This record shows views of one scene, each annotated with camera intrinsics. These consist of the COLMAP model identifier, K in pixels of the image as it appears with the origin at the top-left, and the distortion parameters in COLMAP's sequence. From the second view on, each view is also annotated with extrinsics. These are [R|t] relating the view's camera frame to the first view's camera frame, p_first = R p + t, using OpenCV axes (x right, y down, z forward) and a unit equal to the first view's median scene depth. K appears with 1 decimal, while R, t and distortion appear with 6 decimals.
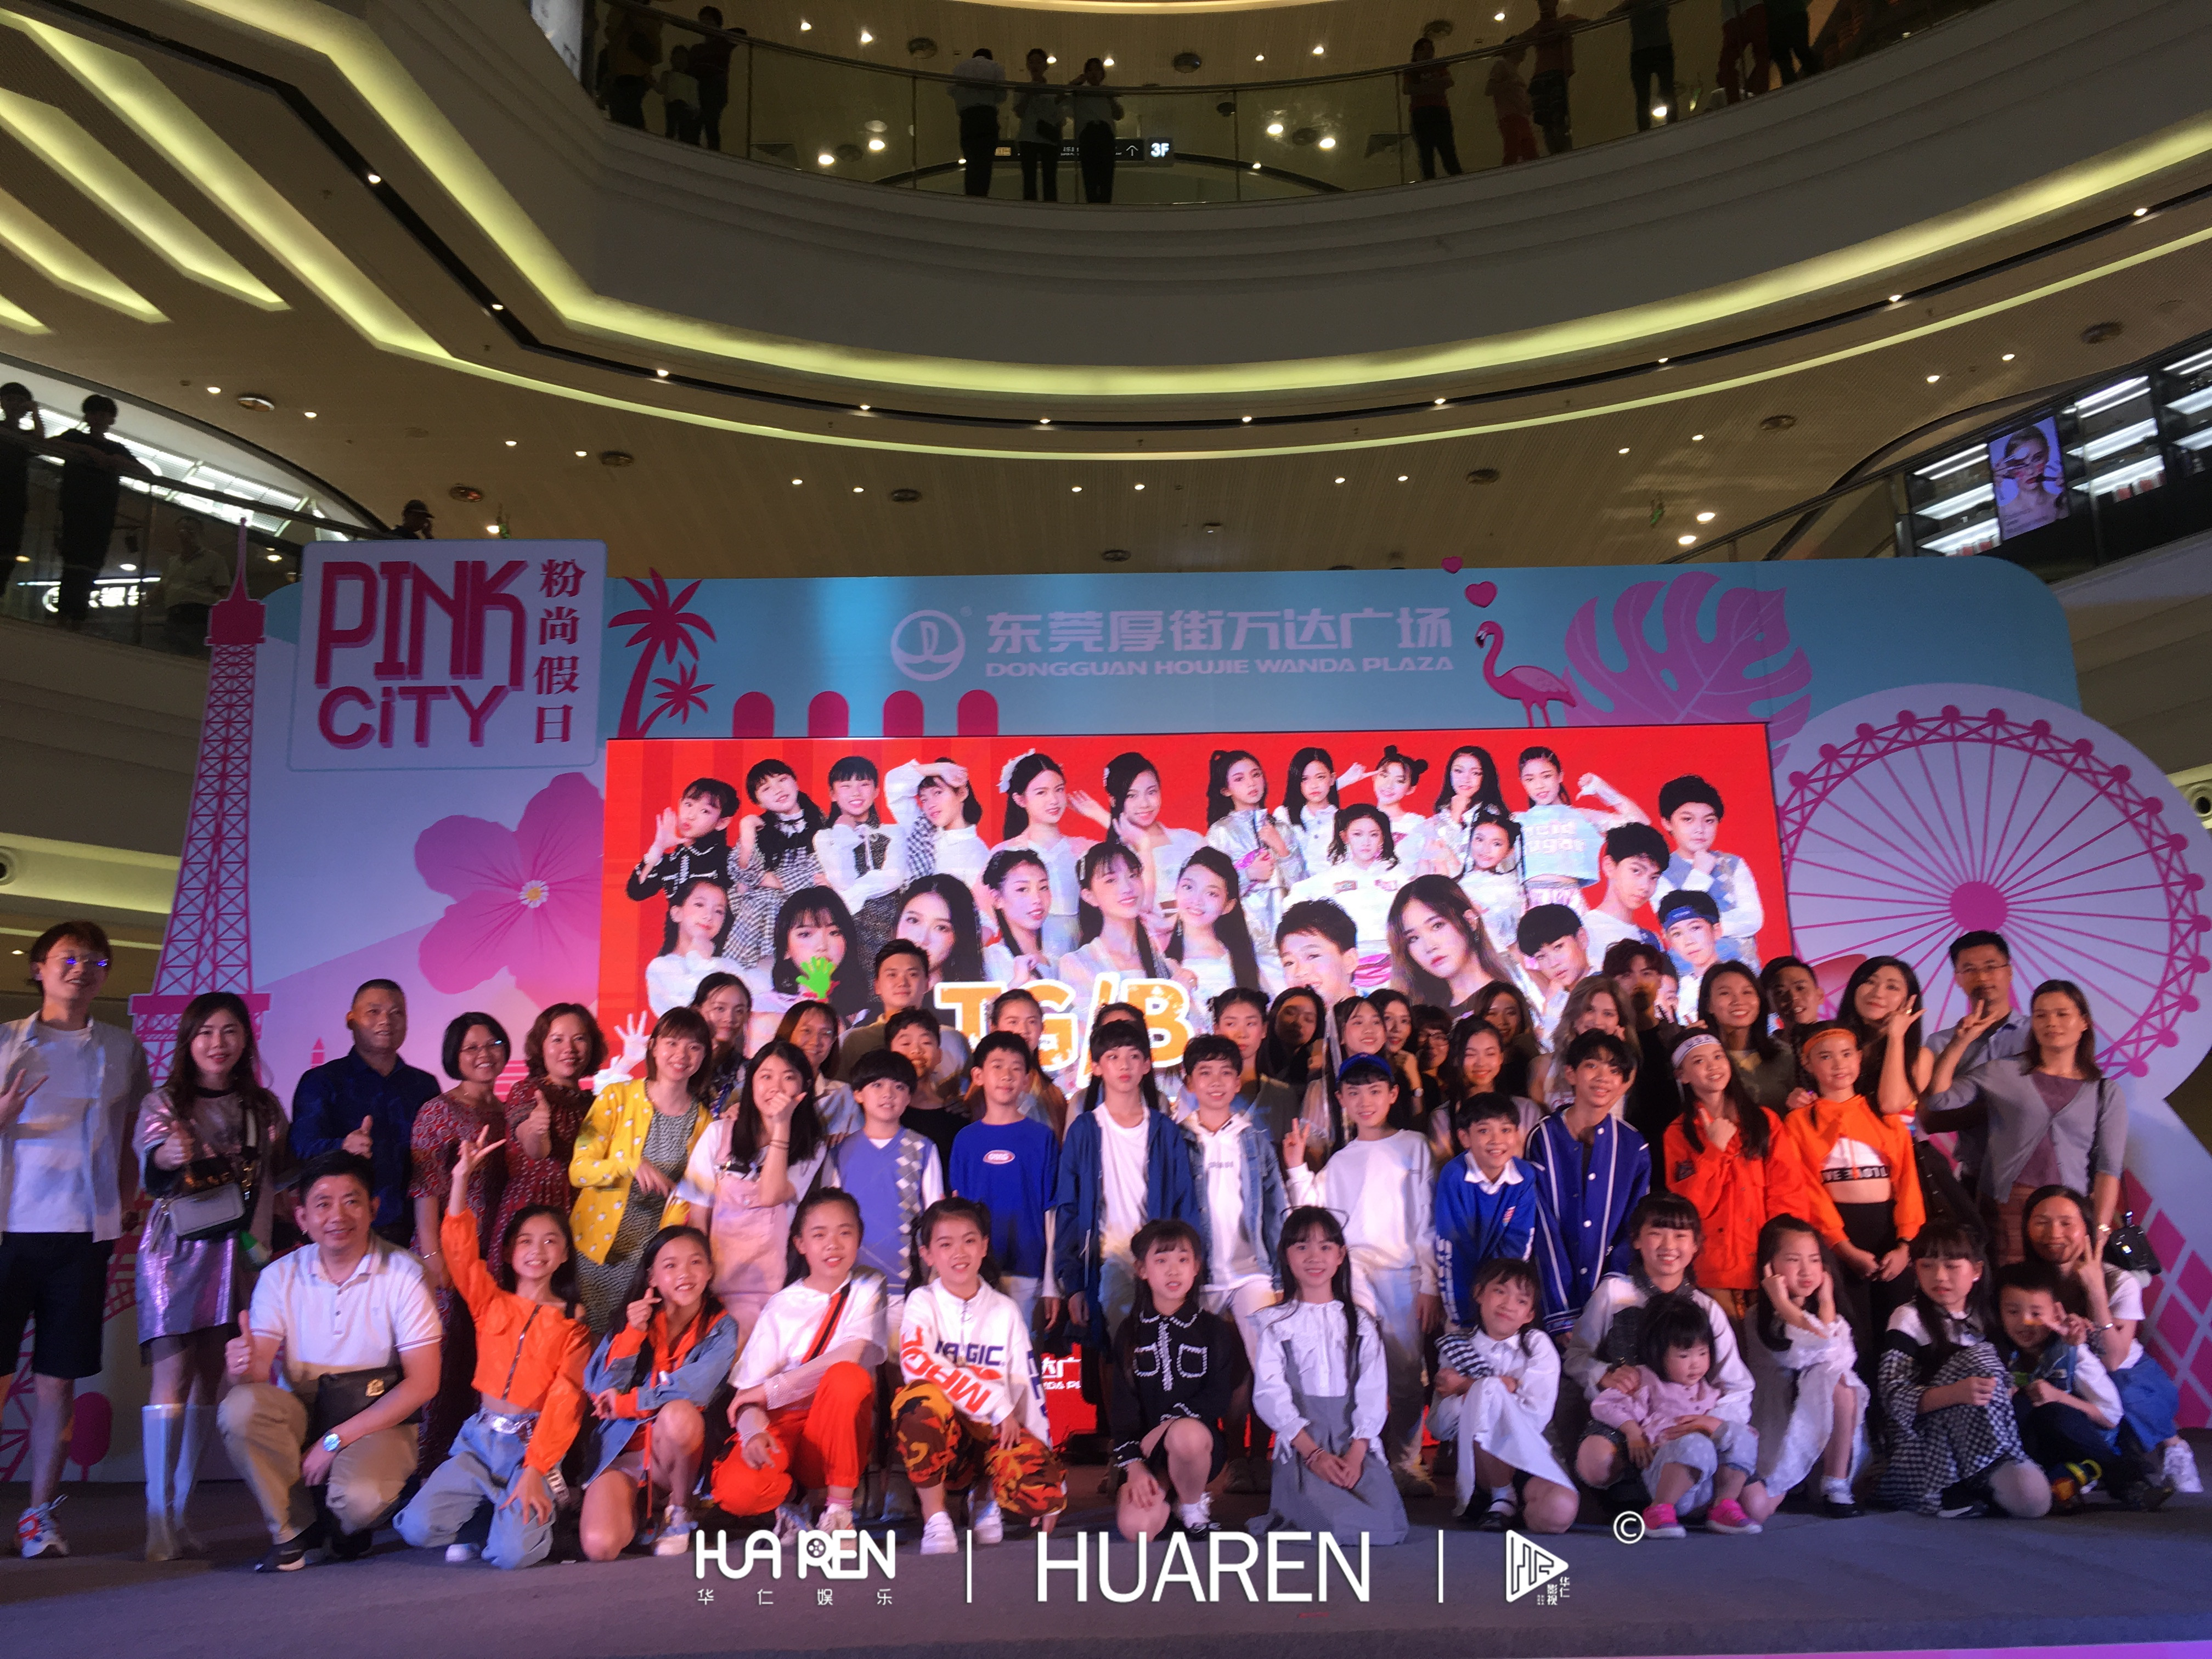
lens RADIAL K [[1859.8, 0, 1114.2], [0, 1859.8, 830.2], [0, 0, 1]] dist [0.085256, -0.123156]
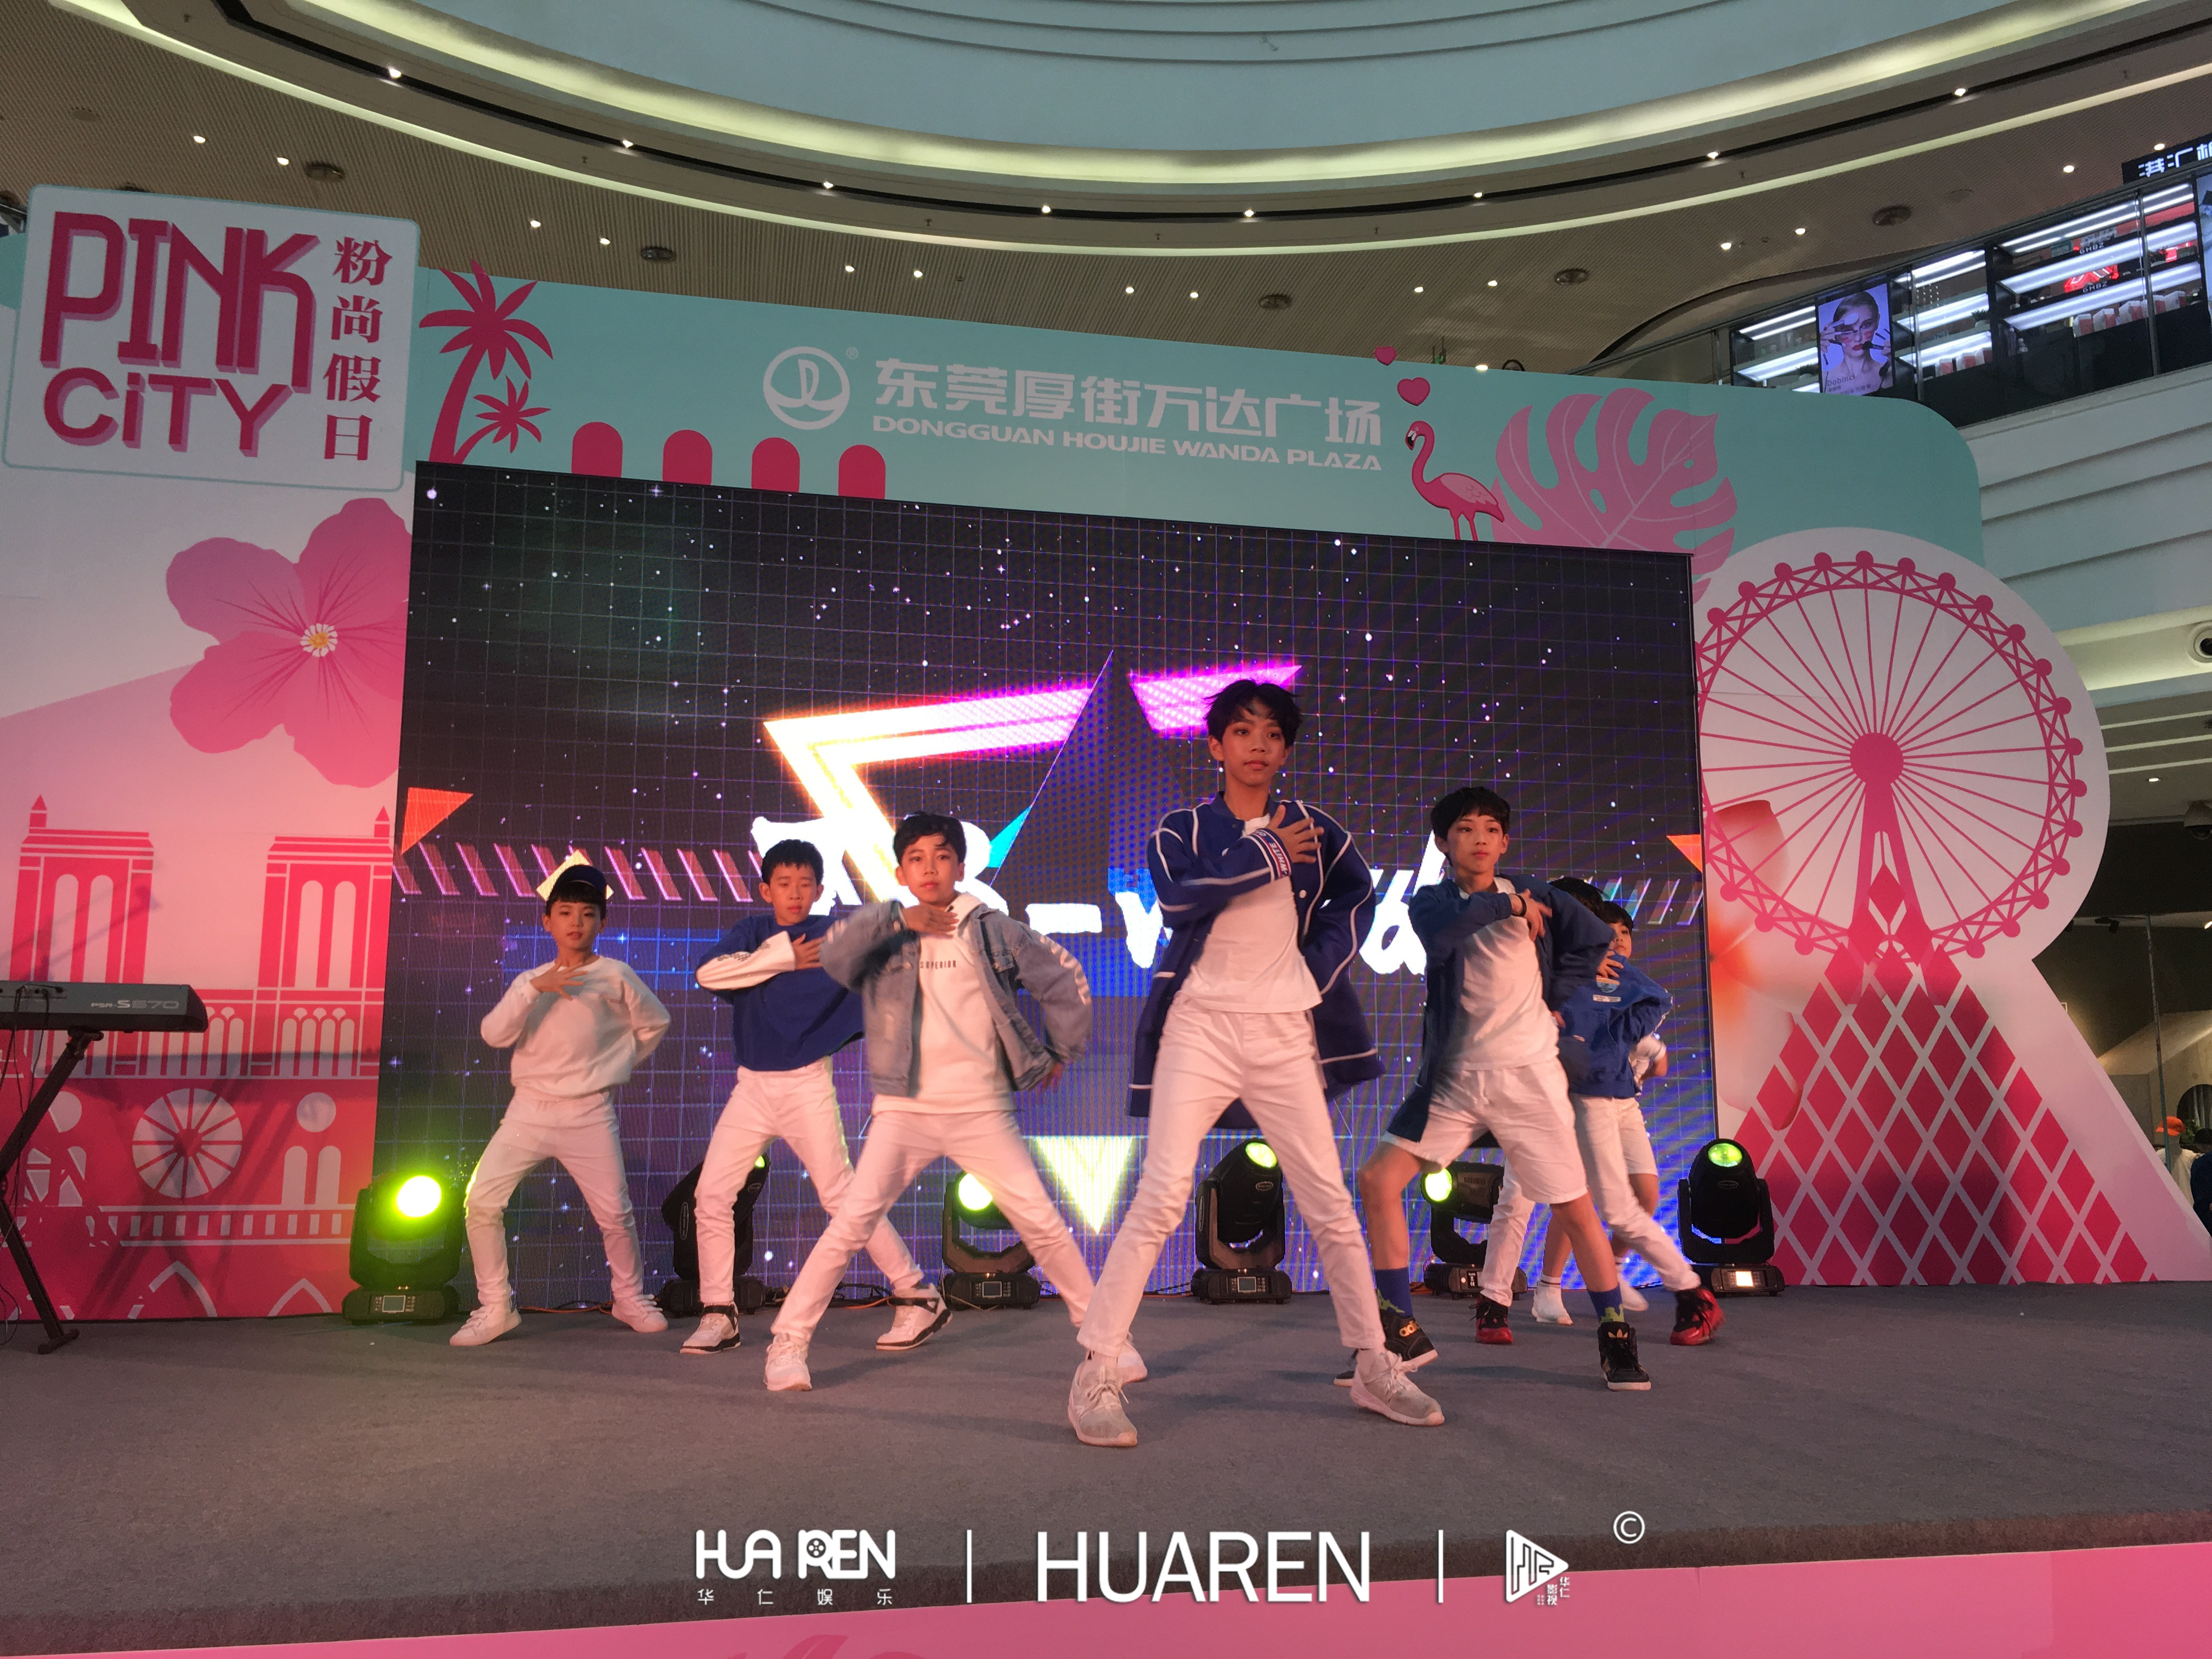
lens RADIAL K [[1850.3, 0, 1101.0], [0, 1850.3, 809.3], [0, 0, 1]] dist [0.092564, -0.138266]
pose [[0.981384, 0.055287, 0.183928, -0.114118], [-0.068703, 0.995359, 0.067382, 0.028289], [-0.179350, -0.078764, 0.980627, 0.109873]]
